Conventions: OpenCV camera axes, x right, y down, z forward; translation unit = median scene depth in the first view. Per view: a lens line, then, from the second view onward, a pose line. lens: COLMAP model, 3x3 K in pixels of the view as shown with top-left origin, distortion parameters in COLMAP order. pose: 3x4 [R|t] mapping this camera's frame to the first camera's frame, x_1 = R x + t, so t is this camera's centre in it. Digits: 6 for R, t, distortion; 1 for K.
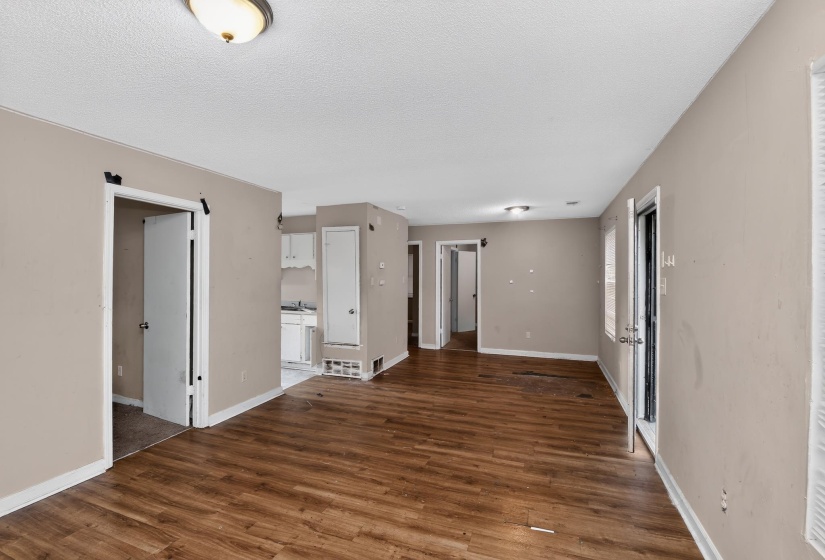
lens RADIAL K [[361.9, 0, 412.5], [0, 361.9, 280.0], [0, 0, 1]] dist [-0.001250, -0.000164]
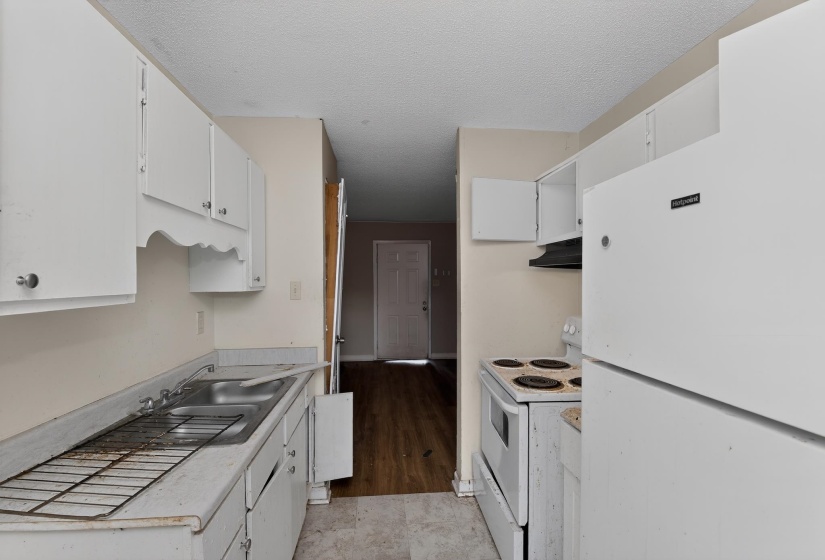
lens RADIAL K [[361.9, 0, 412.5], [0, 361.9, 280.0], [0, 0, 1]] dist [-0.001250, -0.000164]
pose [[-0.436351, -0.003409, 0.899770, -1.143656], [0.012951, 0.999865, 0.010069, -0.020707], [-0.899683, 0.016047, -0.436248, 1.764894]]
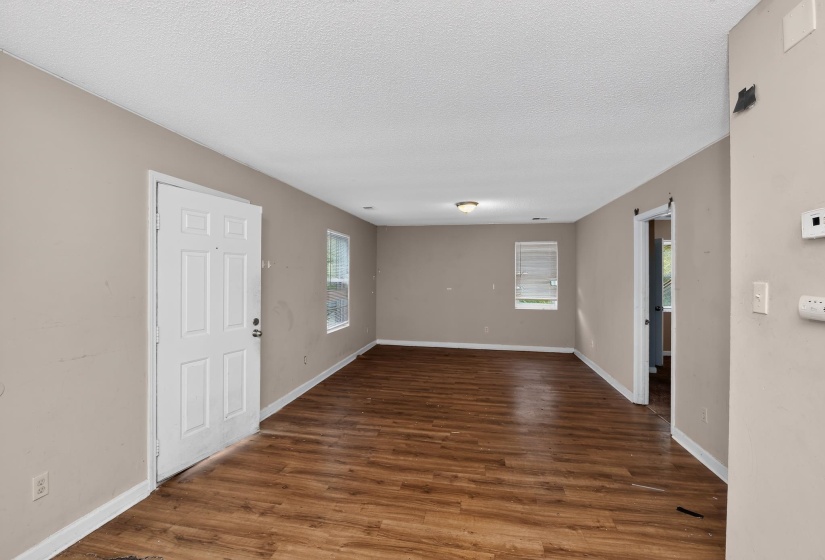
lens RADIAL K [[361.9, 0, 412.5], [0, 361.9, 280.0], [0, 0, 1]] dist [-0.001250, -0.000164]
pose [[-0.985088, -0.006138, -0.171939, 0.283671], [-0.009711, 0.999754, 0.019945, -0.015729], [0.171775, 0.021318, -0.984906, 1.898611]]
